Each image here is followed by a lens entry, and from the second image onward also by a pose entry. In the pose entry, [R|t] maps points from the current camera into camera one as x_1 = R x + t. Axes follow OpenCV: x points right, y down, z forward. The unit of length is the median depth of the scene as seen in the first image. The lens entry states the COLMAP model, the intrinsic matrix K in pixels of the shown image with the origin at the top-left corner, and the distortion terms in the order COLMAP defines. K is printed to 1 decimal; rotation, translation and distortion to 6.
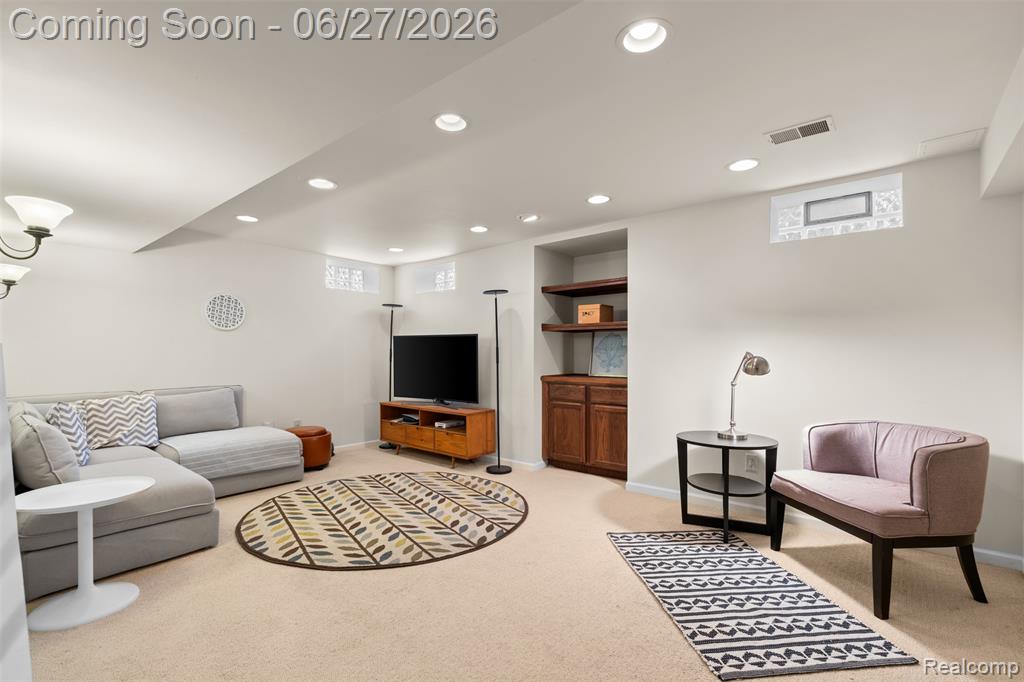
lens RADIAL K [[451.1, 0, 513.4], [0, 451.1, 357.4], [0, 0, 1]] dist [-0.000843, -0.000625]
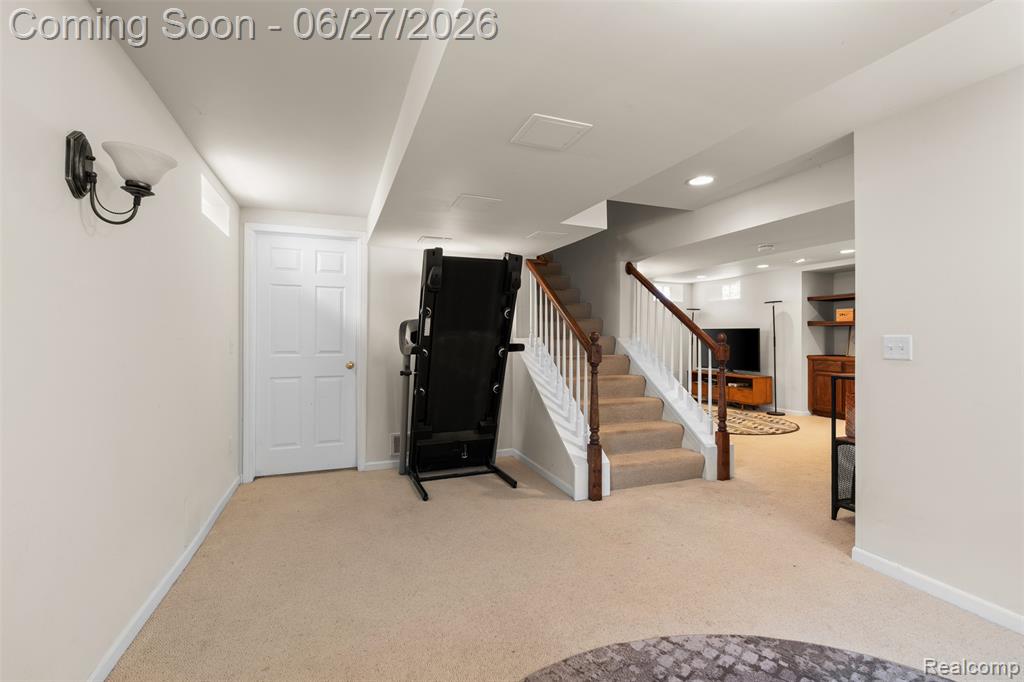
lens RADIAL K [[451.1, 0, 514.3], [0, 451.1, 332.4], [0, 0, 1]] dist [-0.000843, -0.000625]
pose [[0.873047, -0.001059, -0.487635, -0.062726], [-0.012334, 0.999630, -0.024253, 0.012745], [0.487480, 0.027189, 0.872711, -0.855018]]
